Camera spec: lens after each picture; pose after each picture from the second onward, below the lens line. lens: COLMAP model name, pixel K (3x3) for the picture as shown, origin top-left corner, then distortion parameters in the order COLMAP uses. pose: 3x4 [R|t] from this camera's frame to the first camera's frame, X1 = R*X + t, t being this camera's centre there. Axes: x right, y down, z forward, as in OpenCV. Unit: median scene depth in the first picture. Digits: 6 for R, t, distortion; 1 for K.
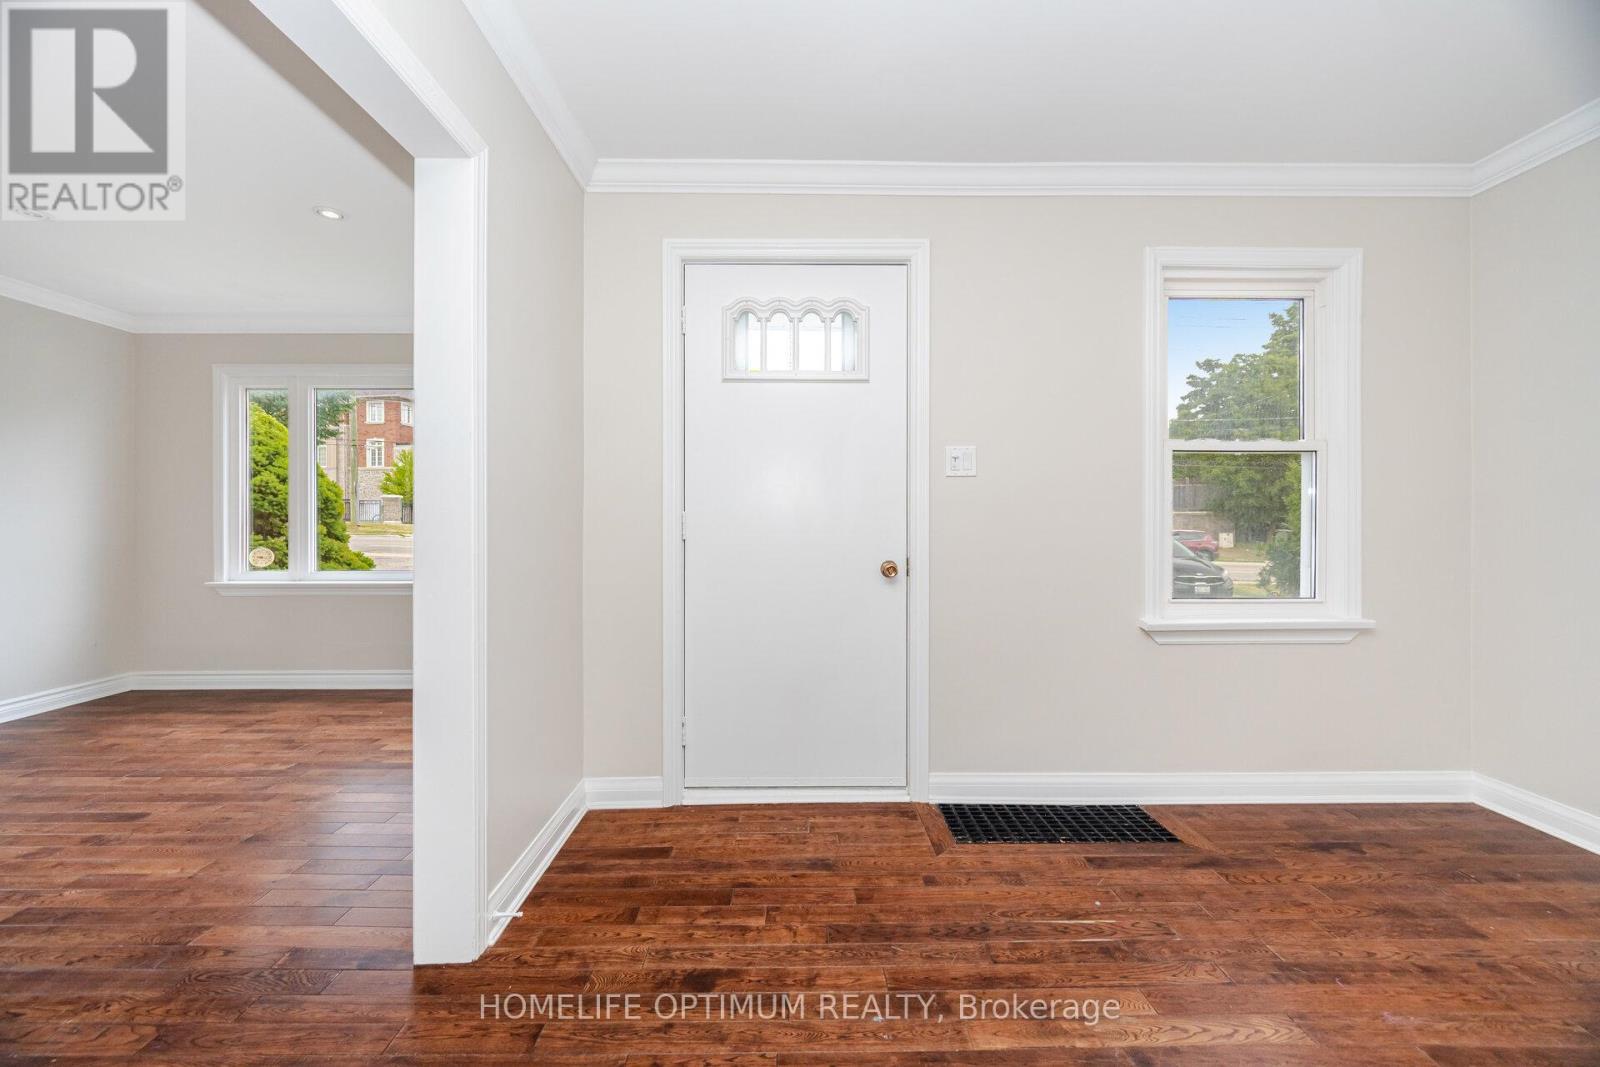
lens RADIAL K [[646.6, 0, 792.8], [0, 646.6, 523.7], [0, 0, 1]] dist [-0.001243, -0.000302]
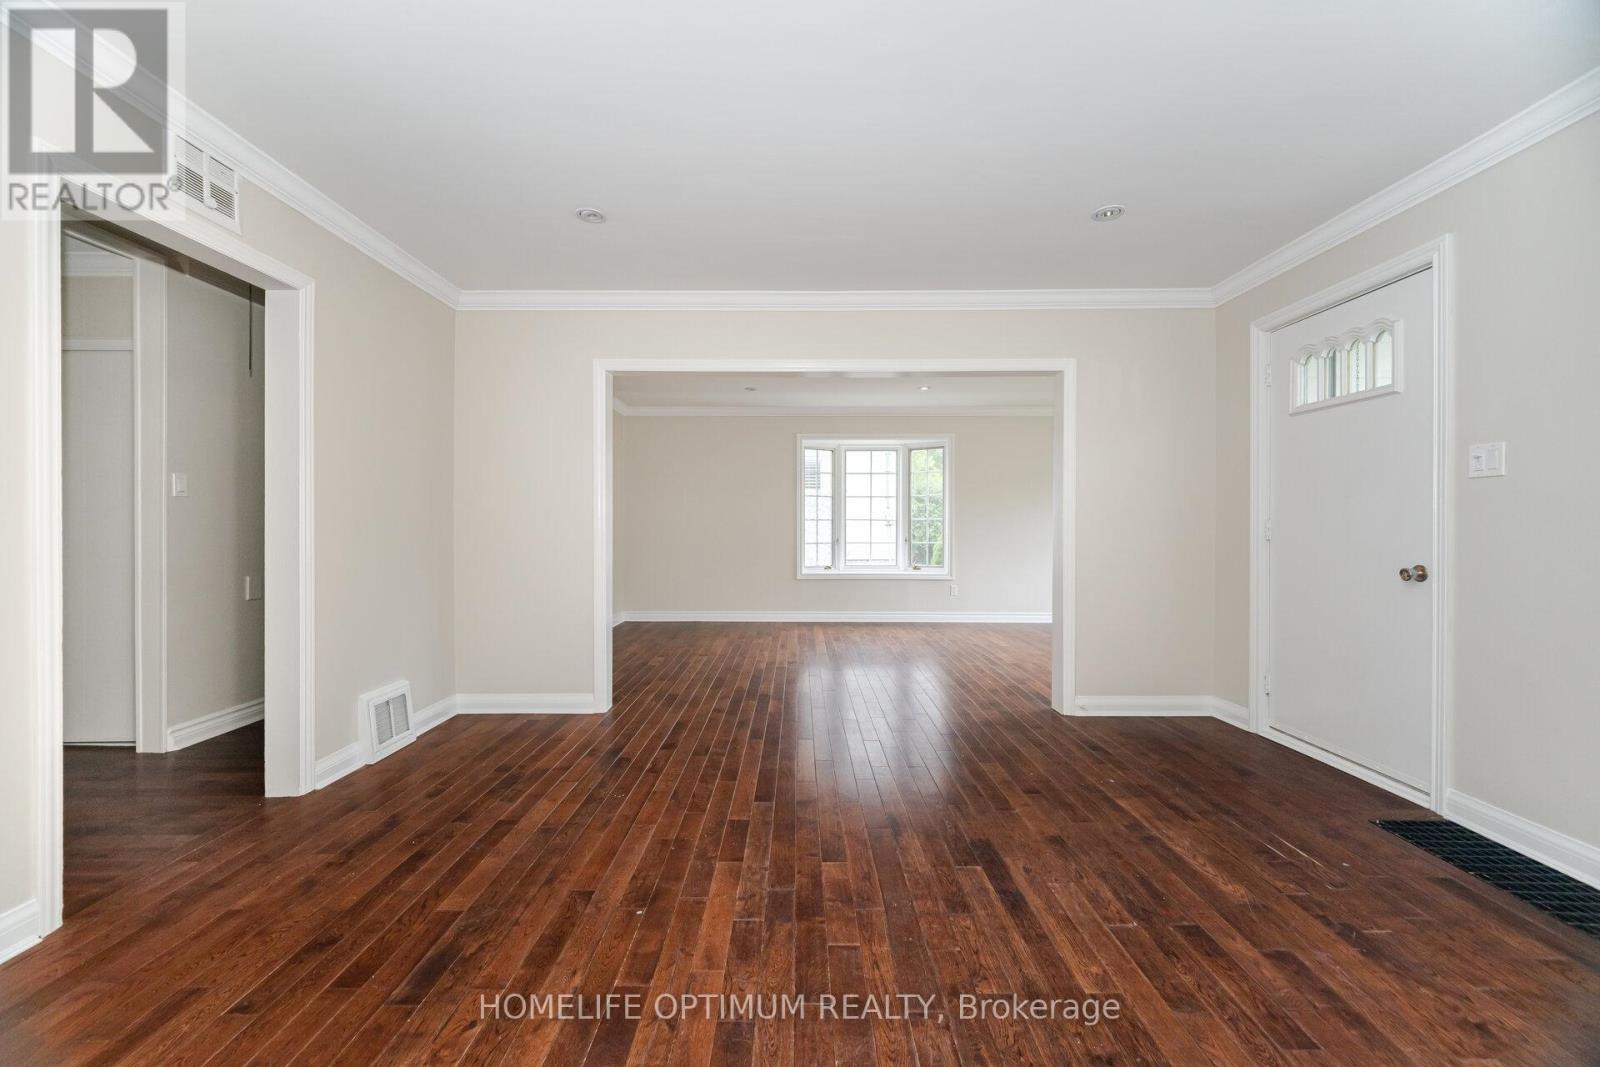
lens RADIAL K [[646.6, 0, 792.8], [0, 646.6, 523.7], [0, 0, 1]] dist [-0.001243, -0.000302]
pose [[-0.014293, -0.001587, -0.999897, 1.451596], [-0.009729, 0.999952, -0.001448, 0.004458], [0.999851, 0.009707, -0.014308, 0.042935]]
